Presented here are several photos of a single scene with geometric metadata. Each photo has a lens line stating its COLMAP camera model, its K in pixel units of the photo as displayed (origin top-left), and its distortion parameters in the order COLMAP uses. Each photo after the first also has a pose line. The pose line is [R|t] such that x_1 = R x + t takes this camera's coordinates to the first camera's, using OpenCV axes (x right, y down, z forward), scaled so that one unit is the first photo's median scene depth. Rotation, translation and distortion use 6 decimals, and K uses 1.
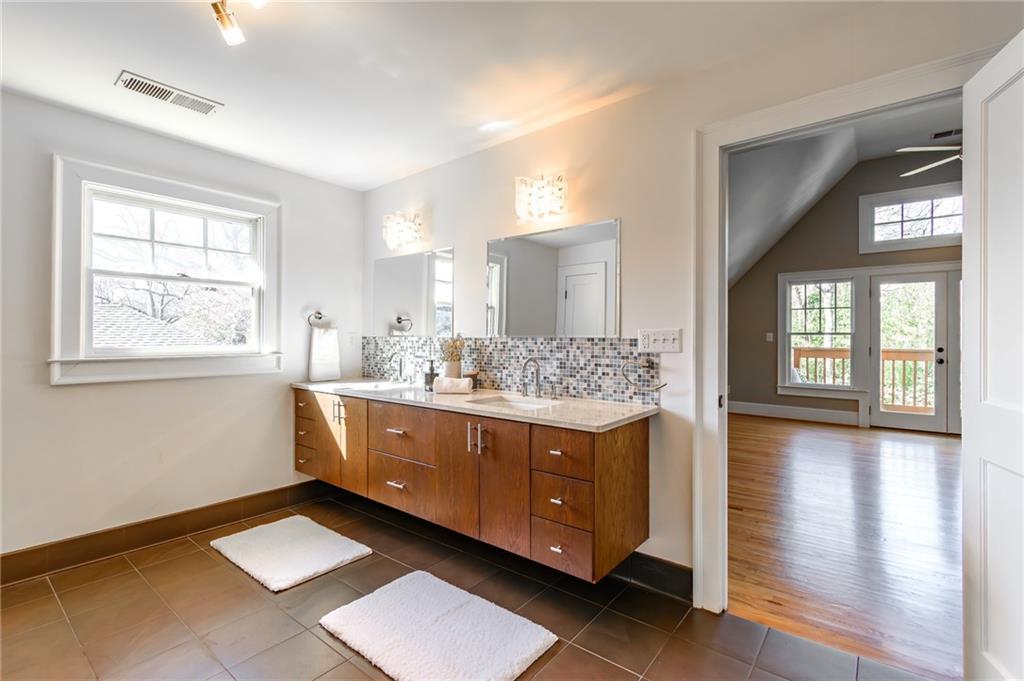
lens RADIAL K [[460.3, 0, 521.0], [0, 460.3, 336.7], [0, 0, 1]] dist [0.001697, -0.000025]
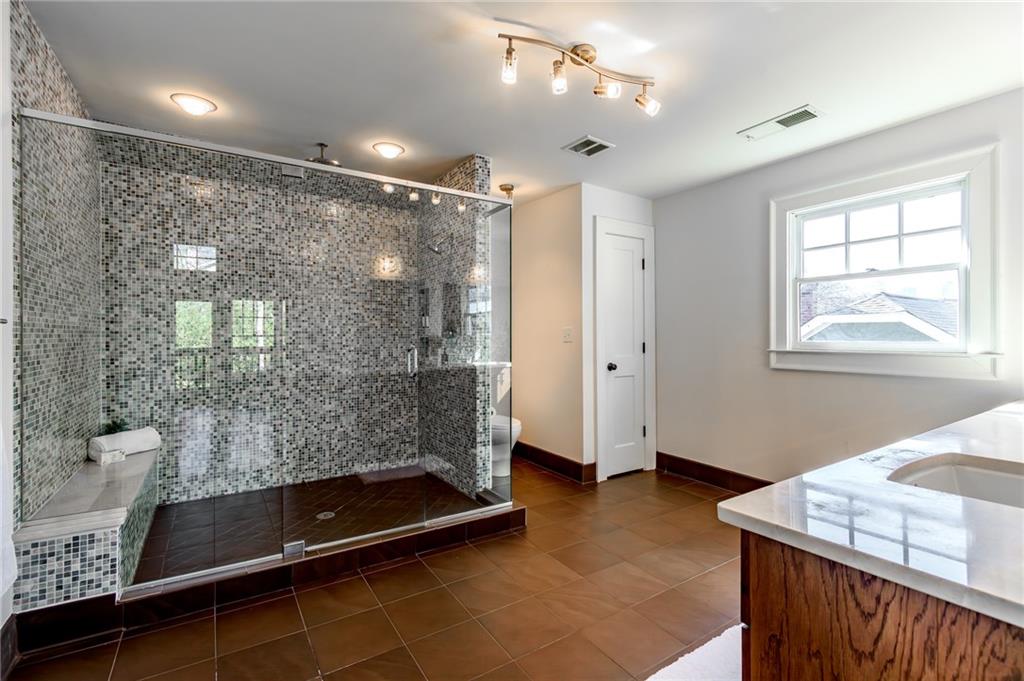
lens RADIAL K [[460.3, 0, 521.0], [0, 460.3, 336.7], [0, 0, 1]] dist [0.001697, -0.000025]
pose [[-0.311357, 0.004313, -0.950283, 0.477648], [0.009340, 0.999955, 0.001478, 0.001305], [0.950247, -0.008415, -0.311384, 0.651505]]
